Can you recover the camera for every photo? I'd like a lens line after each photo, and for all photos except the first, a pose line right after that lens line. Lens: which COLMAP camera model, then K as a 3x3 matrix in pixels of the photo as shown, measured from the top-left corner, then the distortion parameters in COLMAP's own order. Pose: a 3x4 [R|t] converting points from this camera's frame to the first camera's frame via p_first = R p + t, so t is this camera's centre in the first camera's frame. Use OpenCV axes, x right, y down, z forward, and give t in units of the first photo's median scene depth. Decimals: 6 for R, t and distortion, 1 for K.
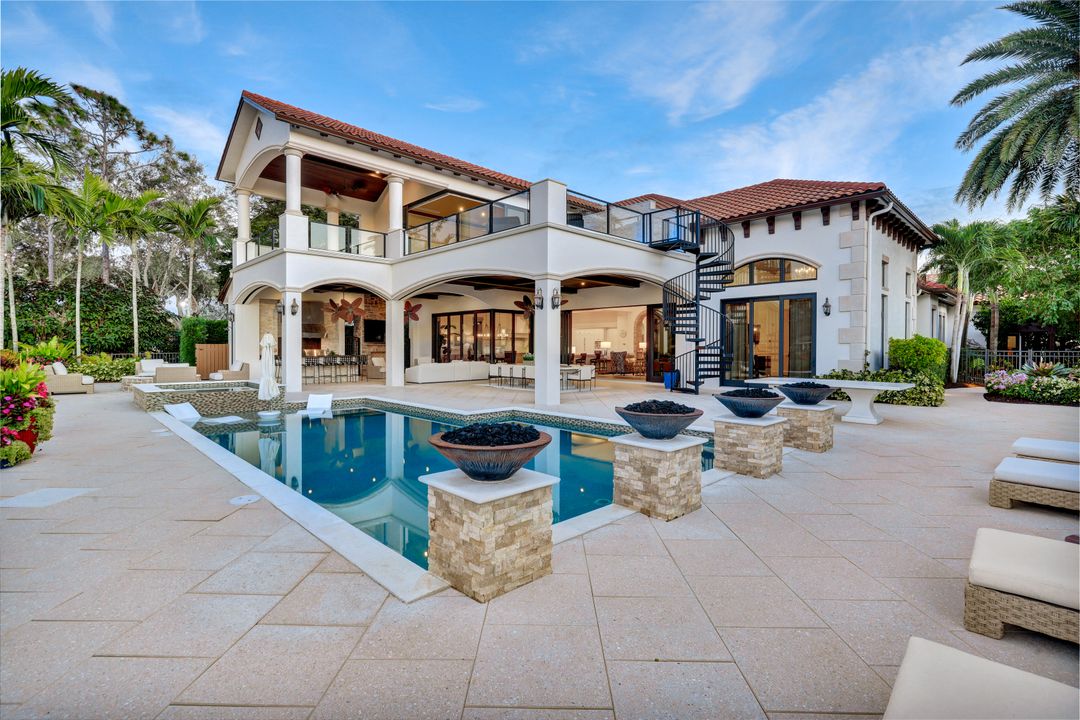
lens RADIAL K [[498.2, 0, 540.0], [0, 498.2, 360.0], [0, 0, 1]] dist [0.000380, 0.000119]
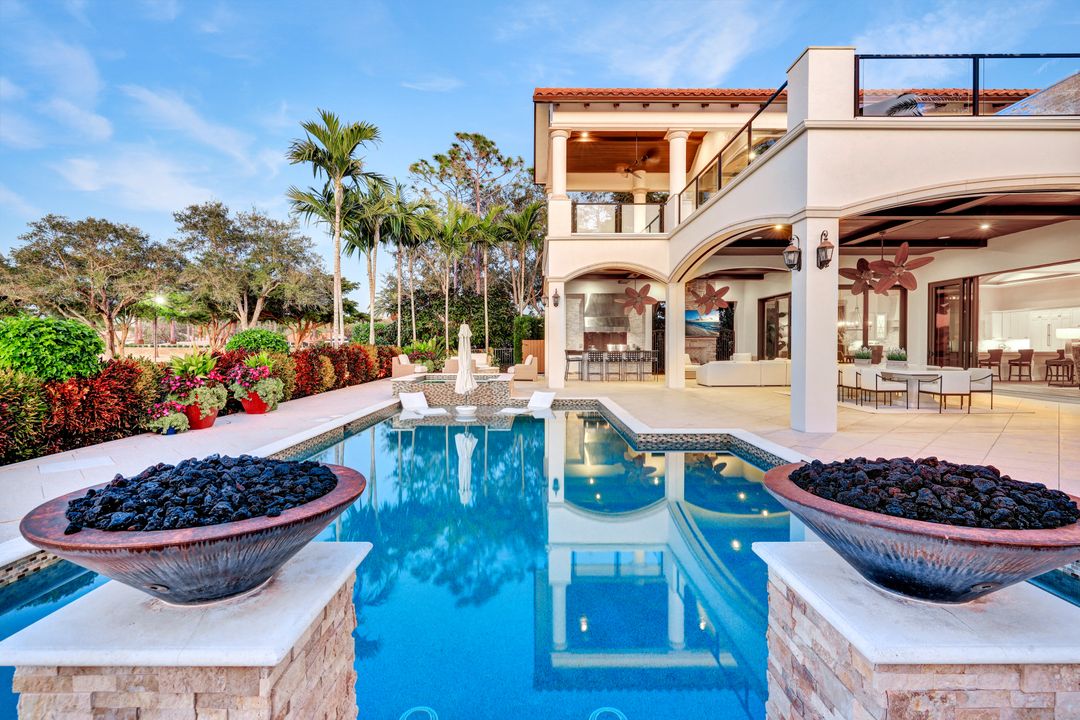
lens RADIAL K [[527.4, 0, 539.6], [0, 527.4, 354.9], [0, 0, 1]] dist [0.000901, 0.000190]
pose [[0.720578, 0.008530, -0.693321, 0.147048], [-0.014692, 0.999888, -0.002967, 0.003989], [0.693218, 0.012324, 0.720623, 0.220480]]
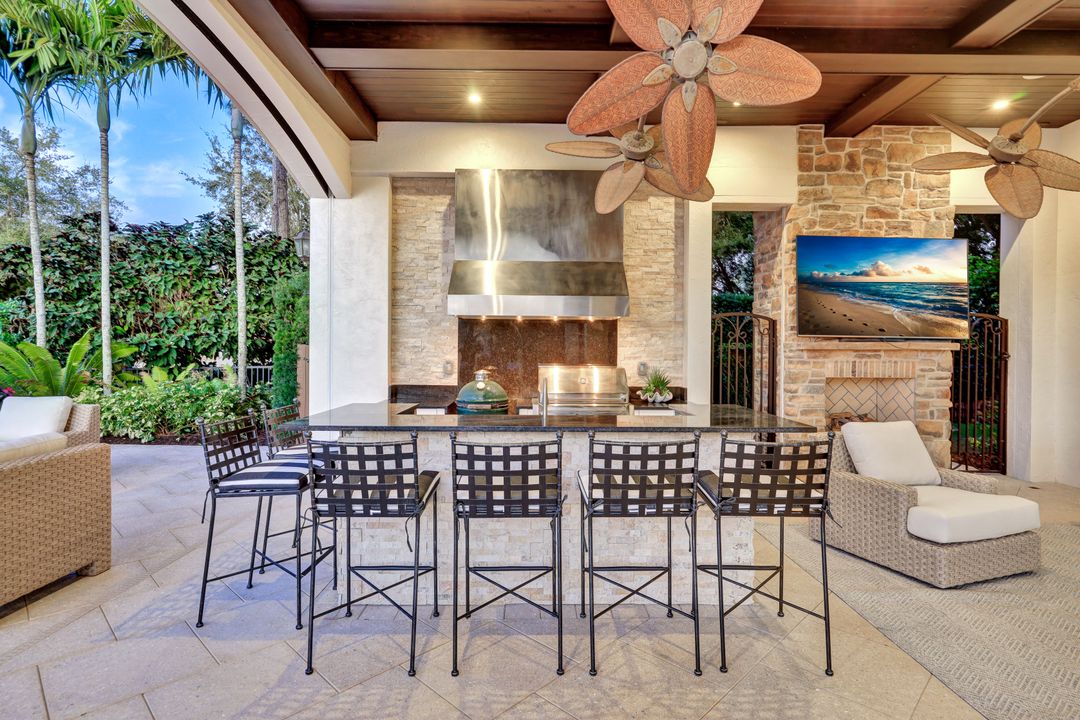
lens RADIAL K [[572.0, 0, 501.3], [0, 572.0, 350.7], [0, 0, 1]] dist [0.003700, 0.000720]
pose [[0.724475, 0.006716, -0.689268, -0.339423], [-0.020809, 0.999710, -0.012131, -0.028934], [0.688987, 0.023131, 0.724405, 0.901748]]
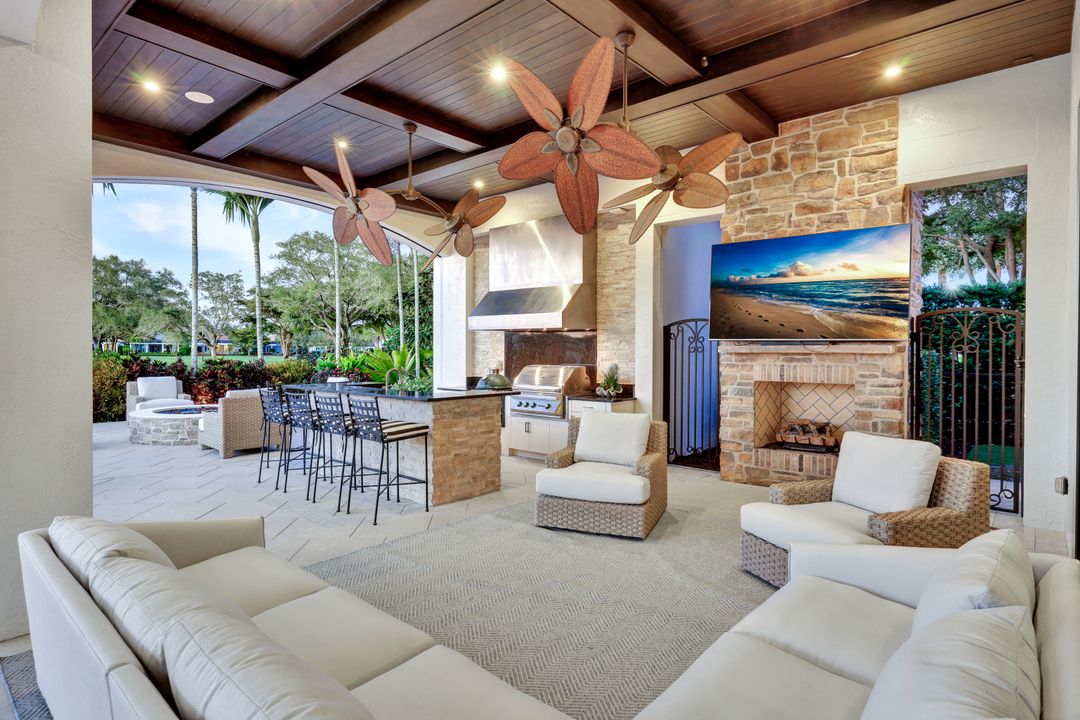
lens RADIAL K [[578.6, 0, 540.0], [0, 578.6, 360.0], [0, 0, 1]] dist [-0.003131, 0.000558]
pose [[0.071804, 0.009930, -0.997369, -0.099057], [-0.032946, 0.999428, 0.007578, -0.031881], [0.996875, 0.032315, 0.072090, 1.128476]]
